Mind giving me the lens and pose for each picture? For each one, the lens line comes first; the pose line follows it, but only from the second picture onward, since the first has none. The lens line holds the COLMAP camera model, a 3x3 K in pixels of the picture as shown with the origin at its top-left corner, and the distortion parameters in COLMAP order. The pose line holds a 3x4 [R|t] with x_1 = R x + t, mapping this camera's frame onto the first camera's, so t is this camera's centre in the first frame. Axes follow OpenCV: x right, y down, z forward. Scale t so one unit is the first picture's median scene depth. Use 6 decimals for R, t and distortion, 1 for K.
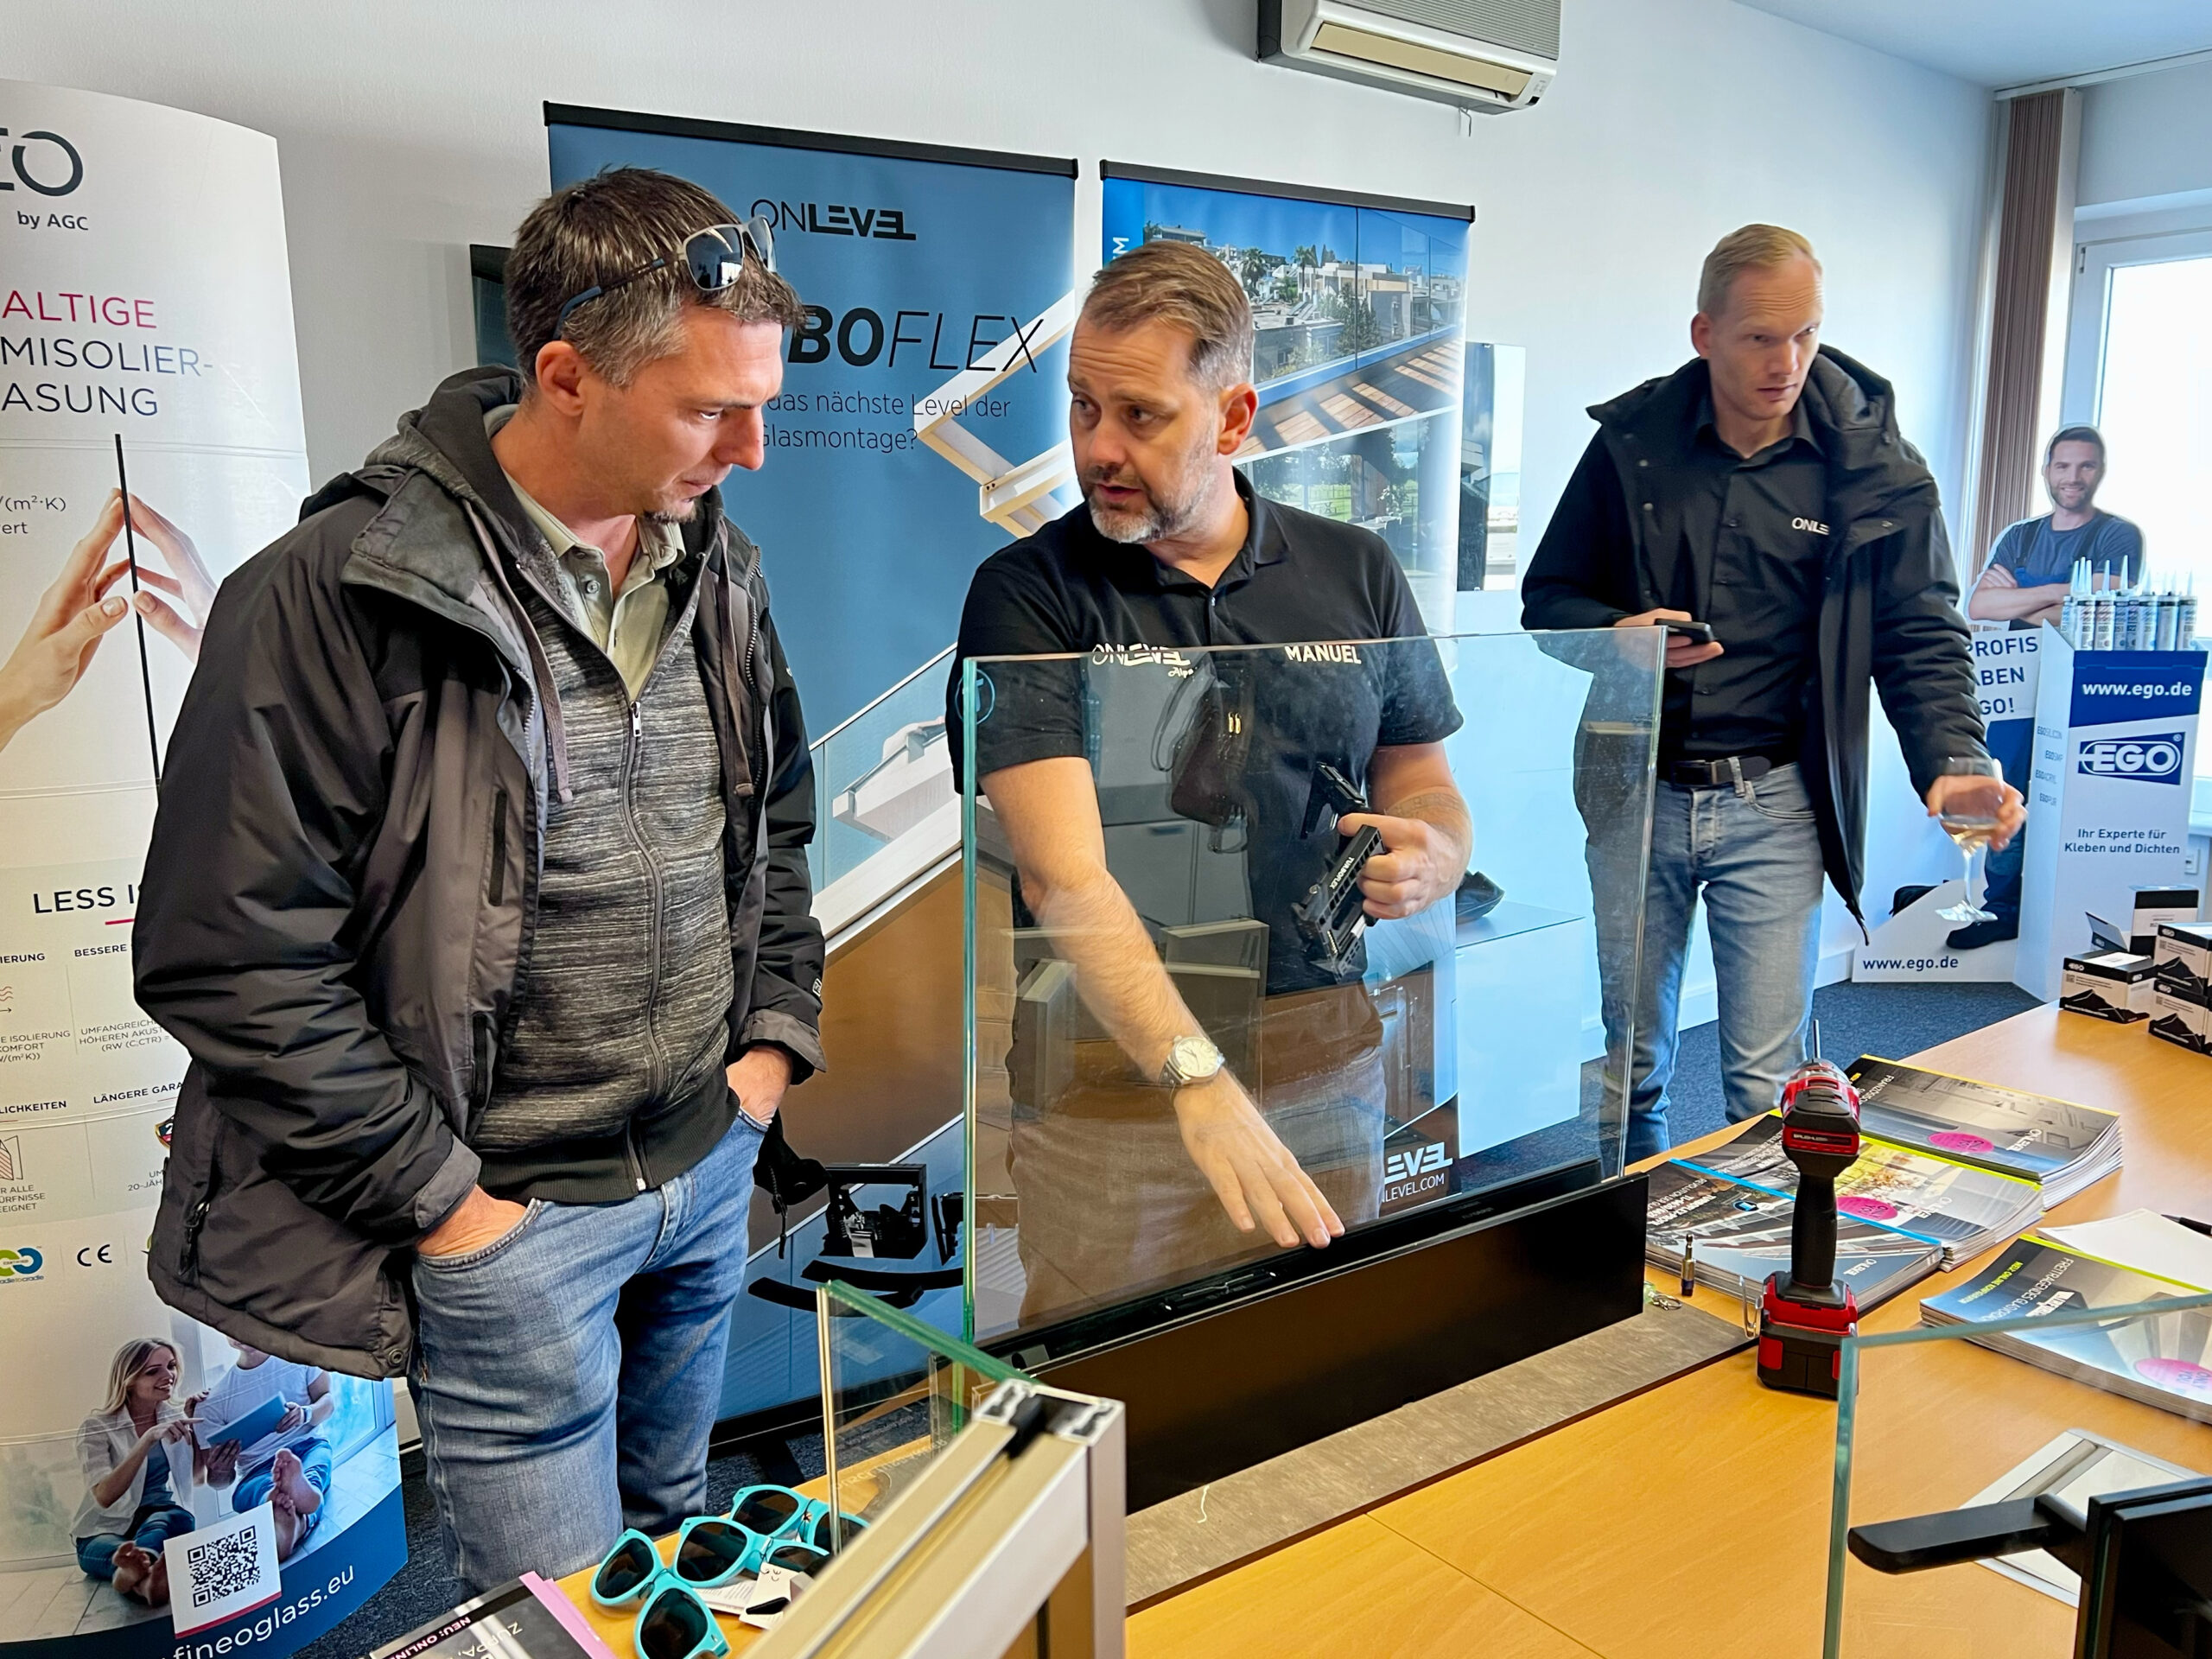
lens RADIAL K [[1694.3, 0, 1095.9], [0, 1694.3, 838.5], [0, 0, 1]] dist [0.022238, 0.029653]
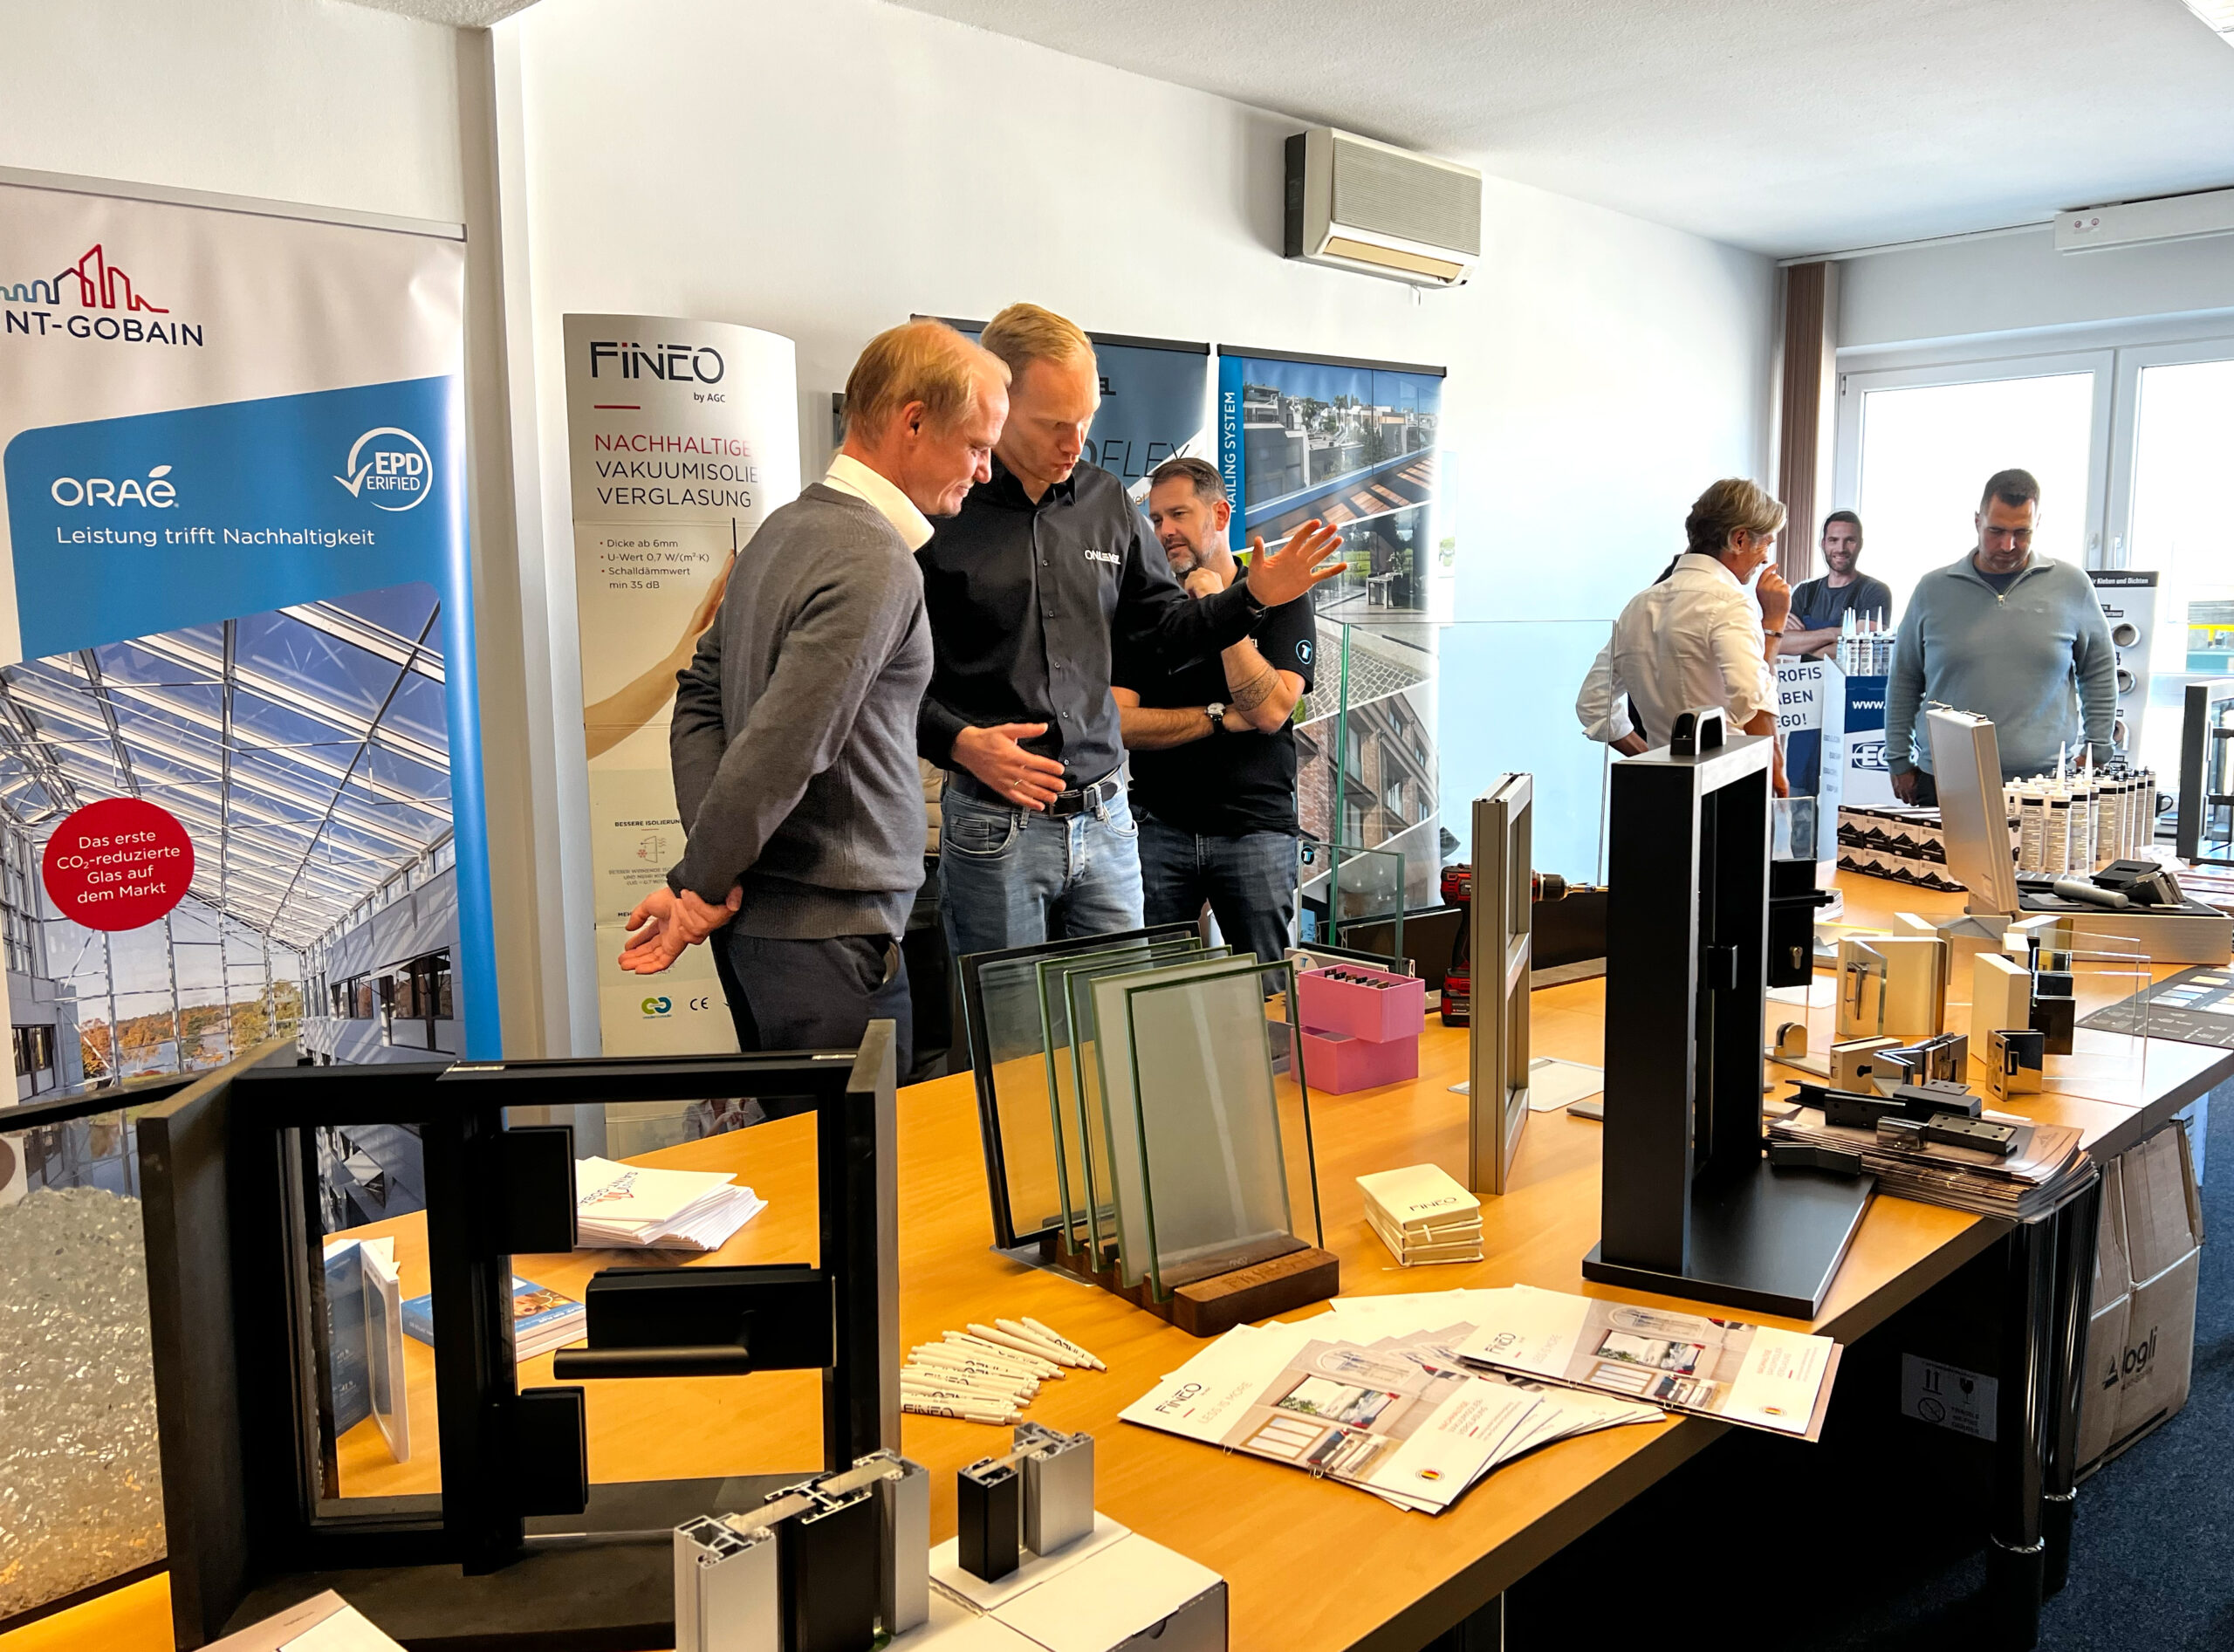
lens RADIAL K [[1825.2, 0, 1122.0], [0, 1825.2, 823.4], [0, 0, 1]] dist [0.113345, -0.004675]
pose [[0.992106, -0.008909, 0.125085, -0.250900], [0.015736, 0.998434, -0.053692, 0.107273], [-0.124411, 0.055236, 0.990692, -0.524381]]
